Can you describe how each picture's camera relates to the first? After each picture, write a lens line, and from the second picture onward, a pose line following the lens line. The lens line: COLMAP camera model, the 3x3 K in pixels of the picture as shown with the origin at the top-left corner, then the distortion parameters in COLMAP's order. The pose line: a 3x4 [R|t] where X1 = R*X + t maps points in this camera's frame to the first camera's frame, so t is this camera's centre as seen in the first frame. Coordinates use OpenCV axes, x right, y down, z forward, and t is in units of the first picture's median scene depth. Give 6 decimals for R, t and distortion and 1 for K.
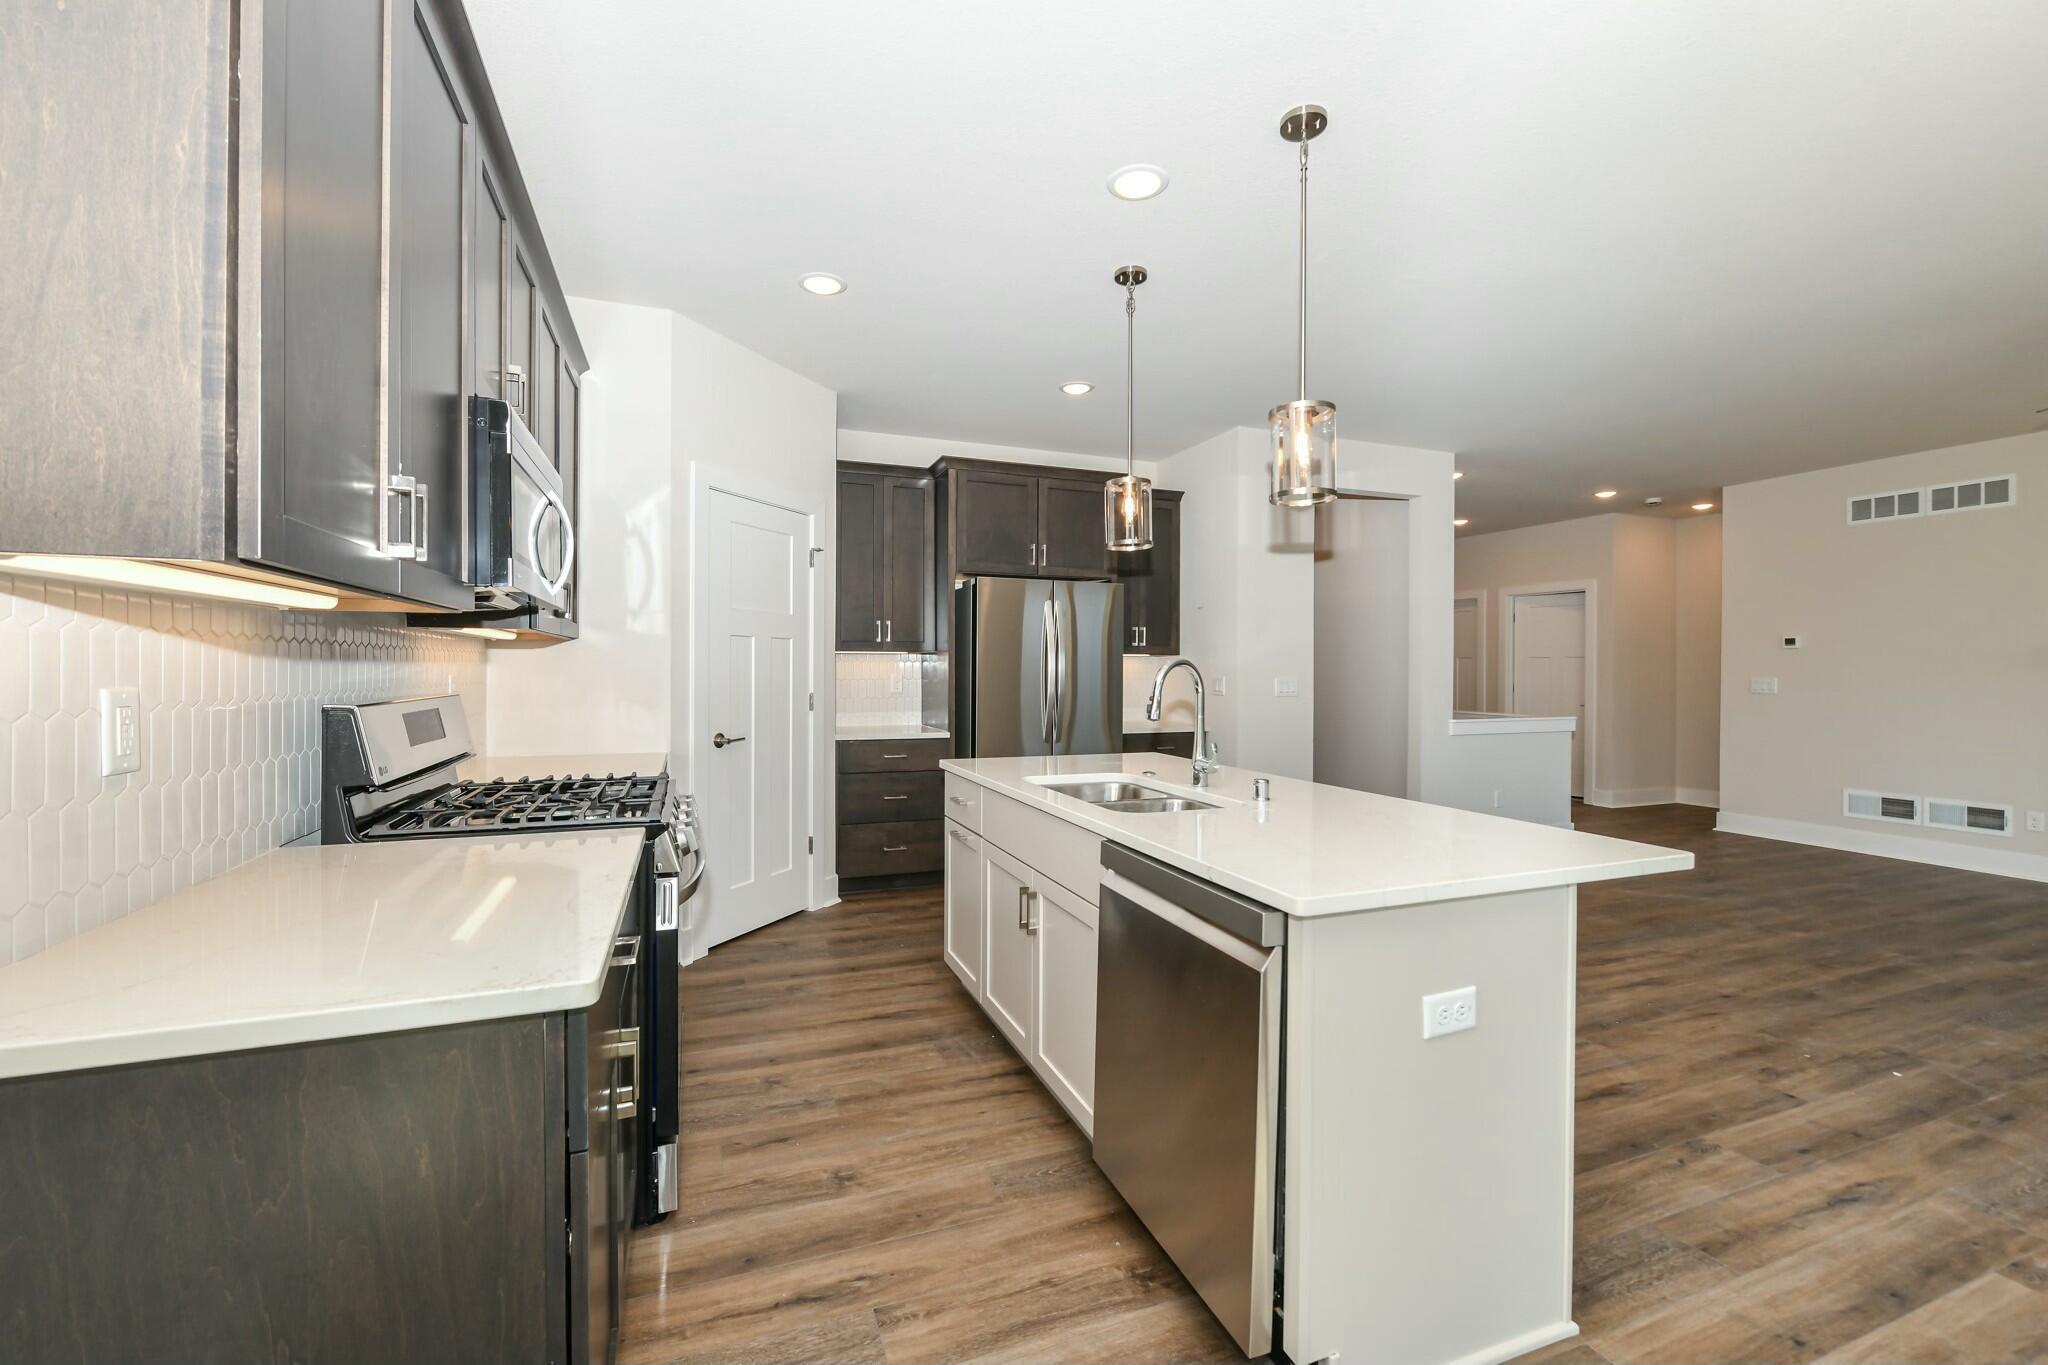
lens RADIAL K [[827.8, 0, 1024.2], [0, 827.8, 673.2], [0, 0, 1]] dist [-0.000650, -0.000320]
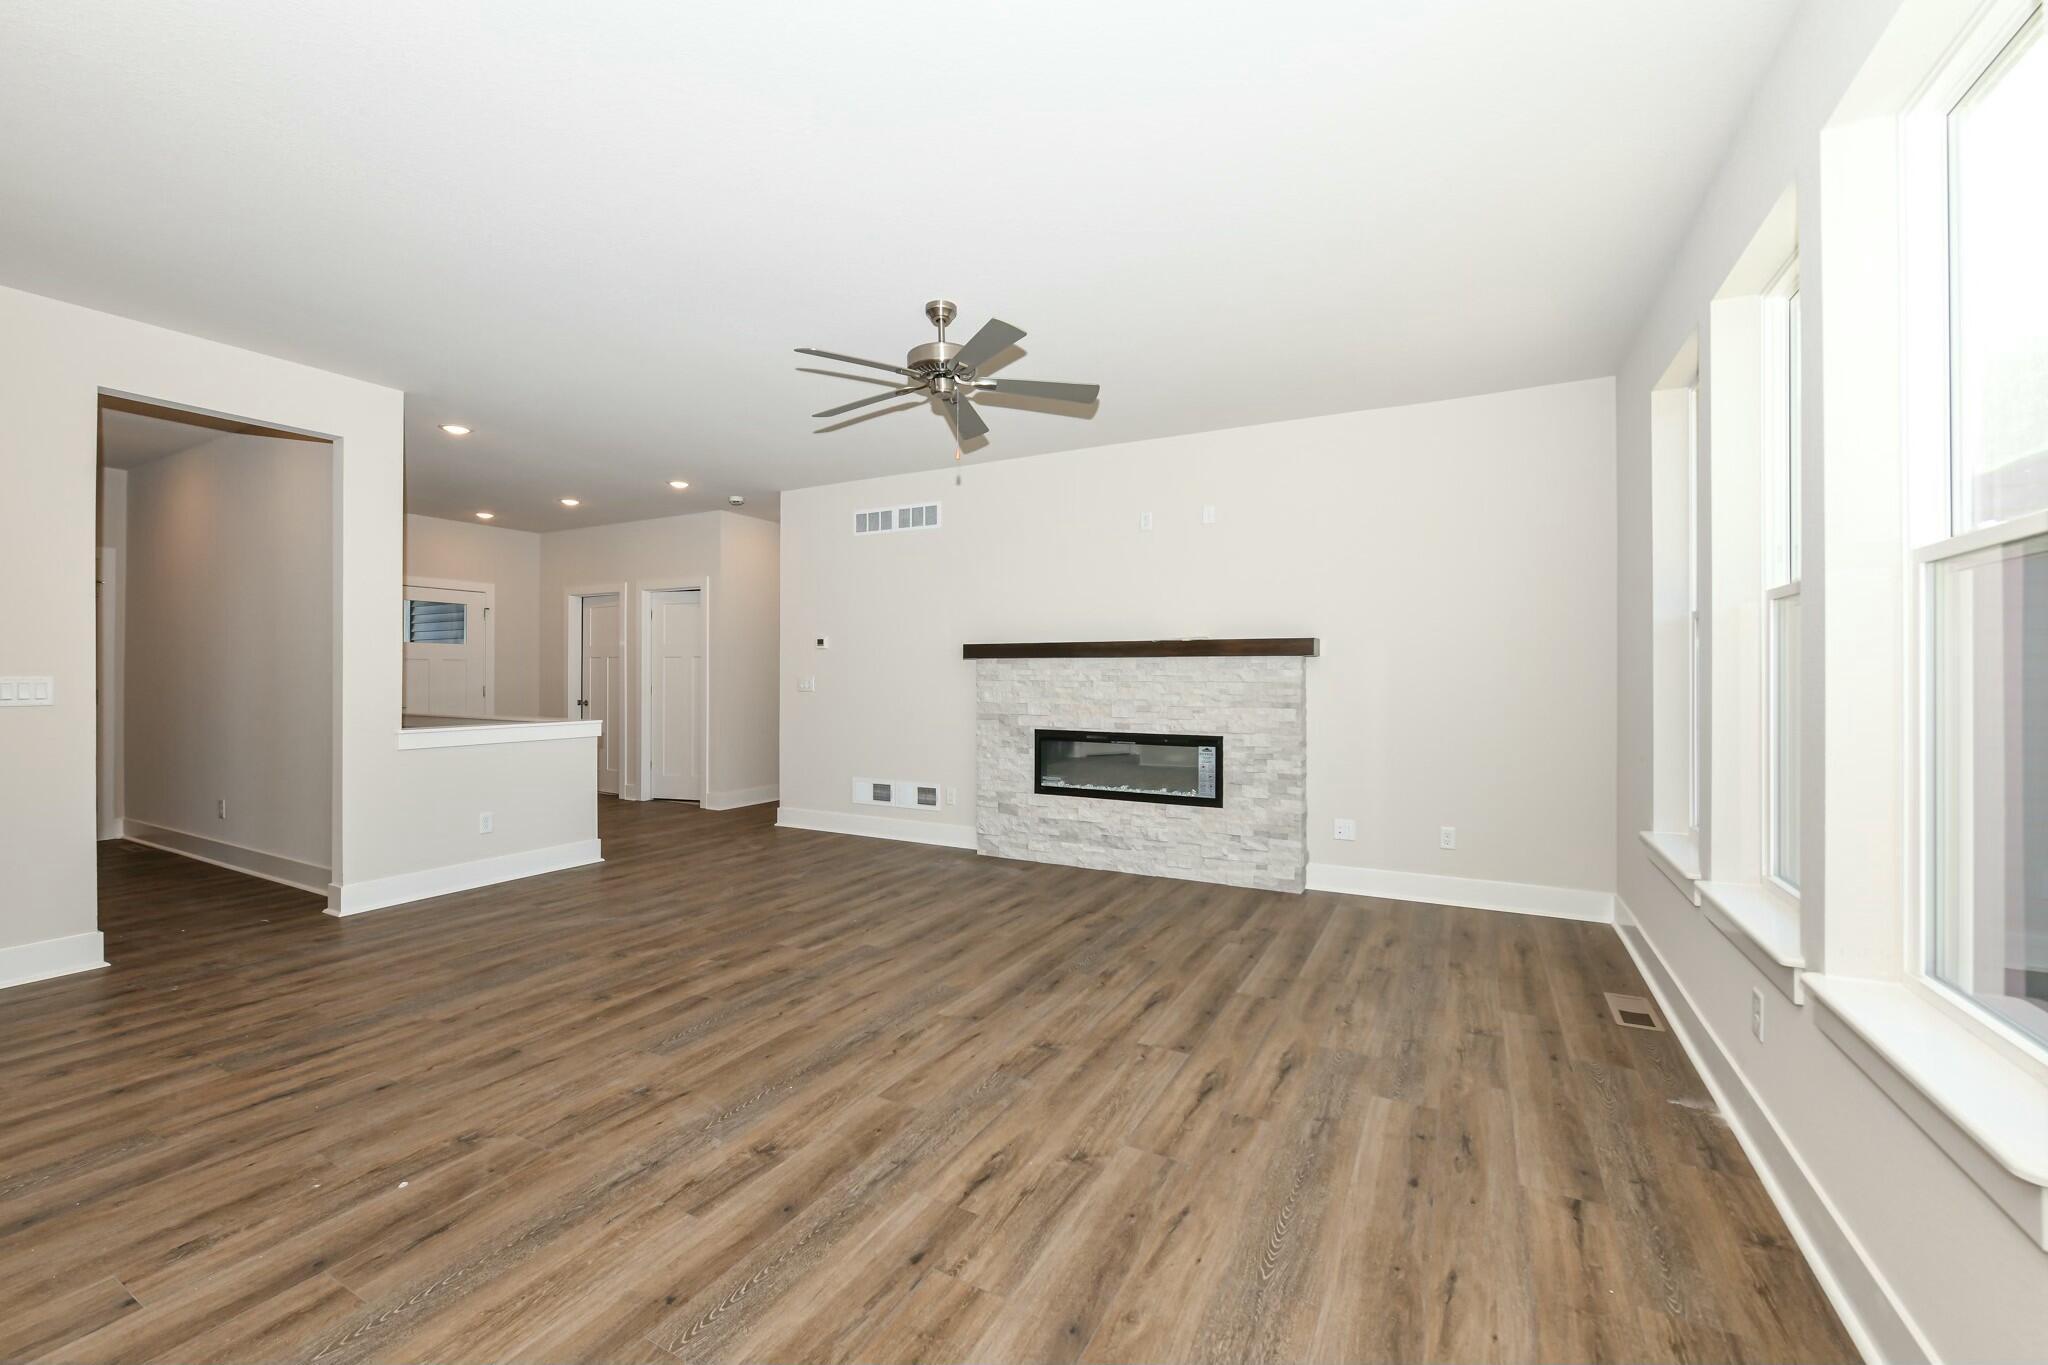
lens RADIAL K [[834.5, 0, 1008.9], [0, 834.5, 672.9], [0, 0, 1]] dist [-0.012854, -0.000043]
pose [[0.770477, -0.000548, 0.637467, 0.609811], [0.003958, 0.999984, -0.003924, 0.009131], [-0.637455, 0.005546, 0.770468, 0.029903]]
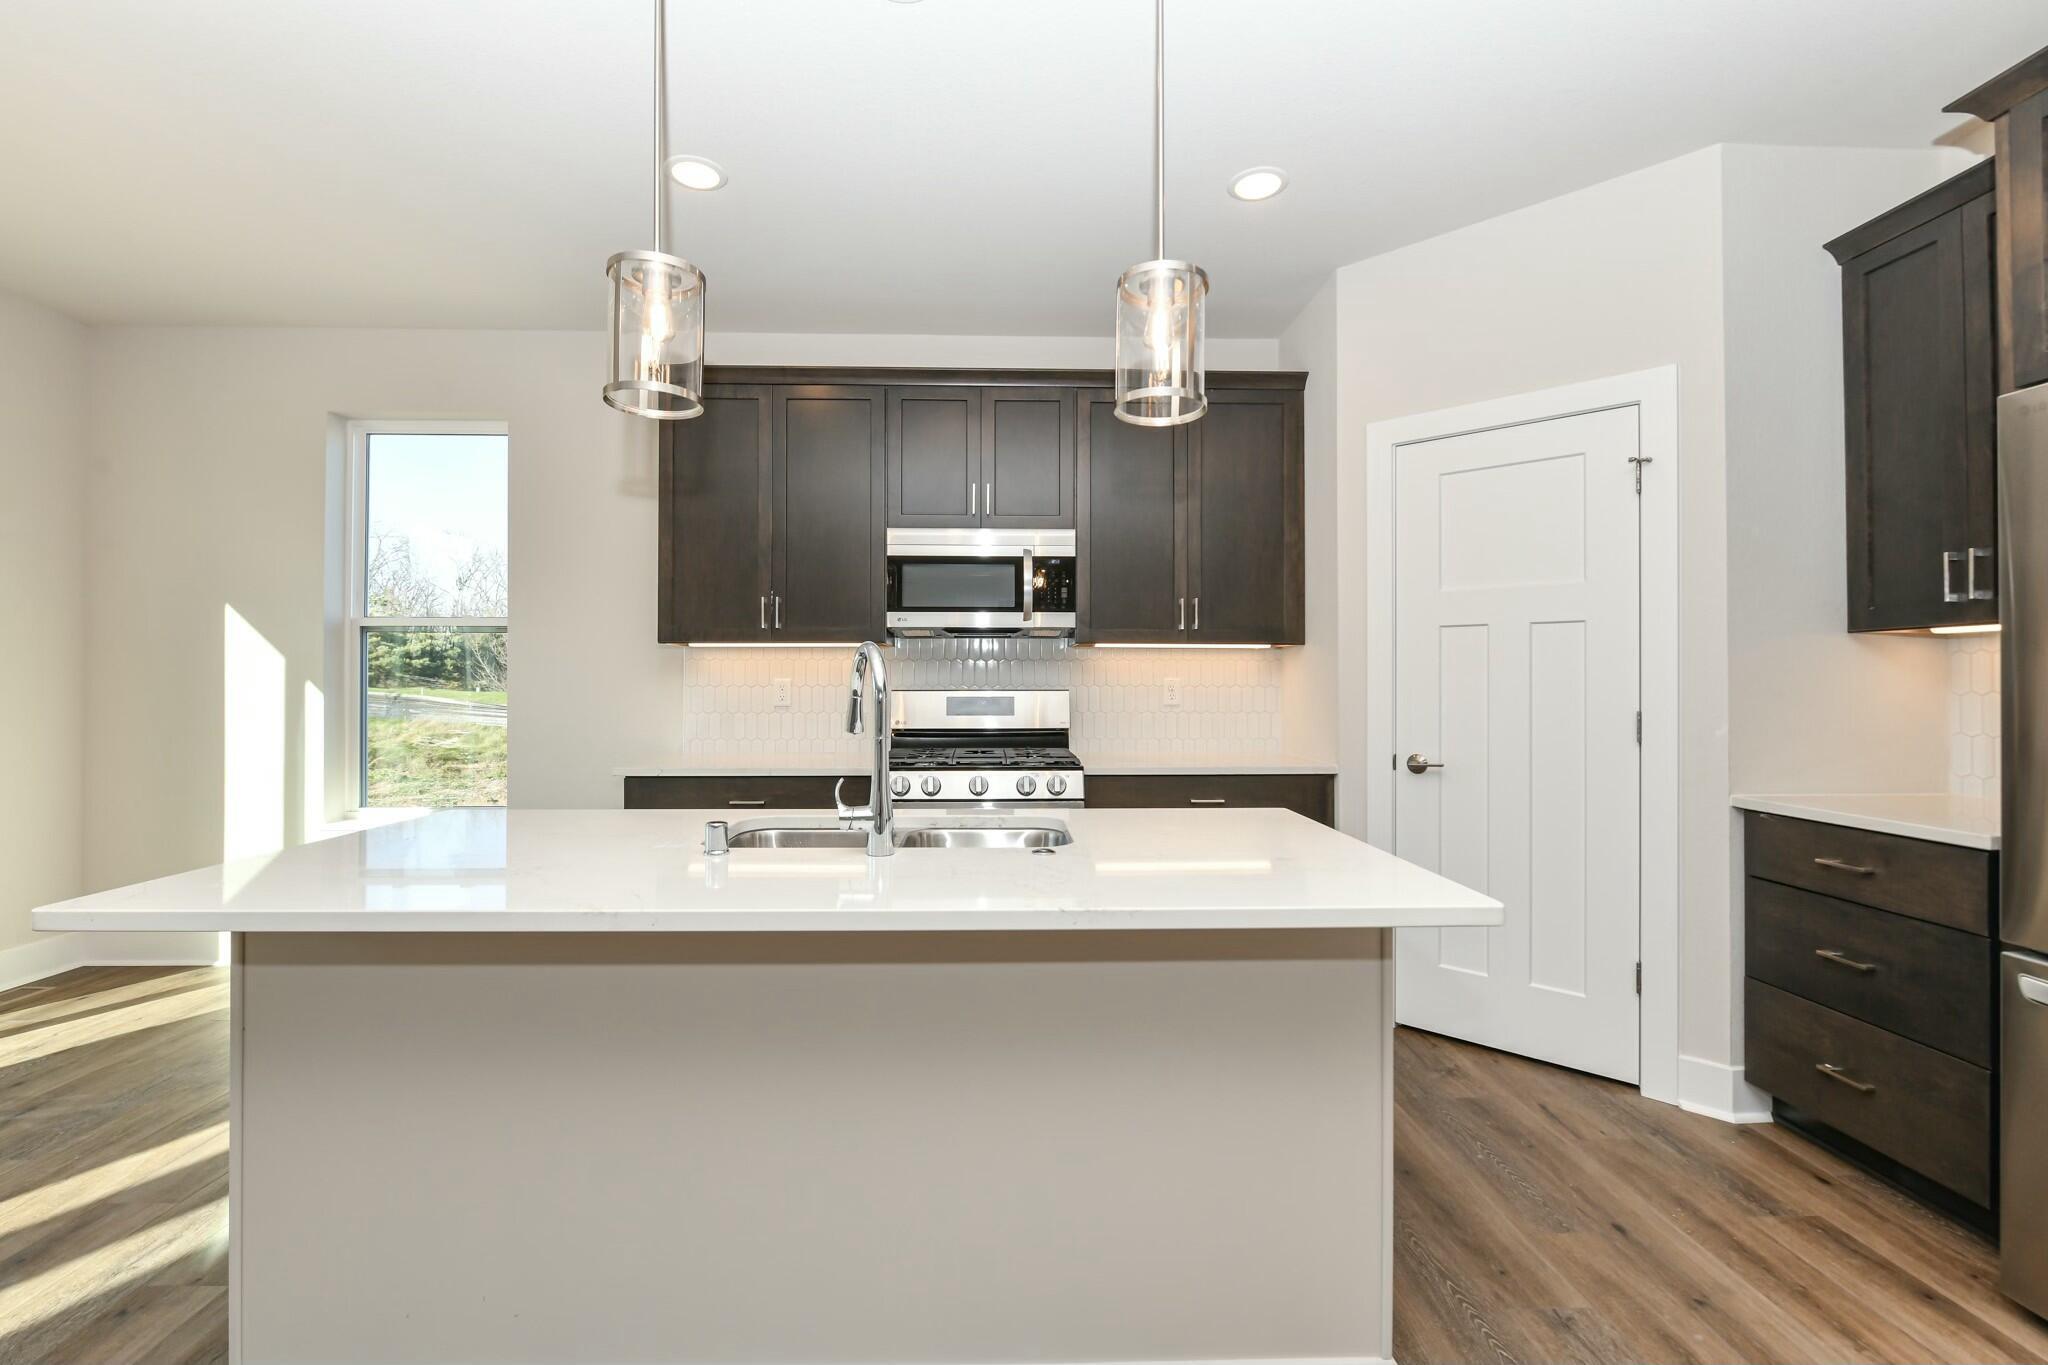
lens RADIAL K [[884.9, 0, 1023.2], [0, 884.9, 674.8], [0, 0, 1]] dist [-0.000076, -0.000864]
pose [[-0.343781, -0.012303, -0.938969, 0.463315], [-0.008282, 0.999915, -0.010069, 0.009590], [0.939013, 0.004315, -0.343853, 0.808718]]
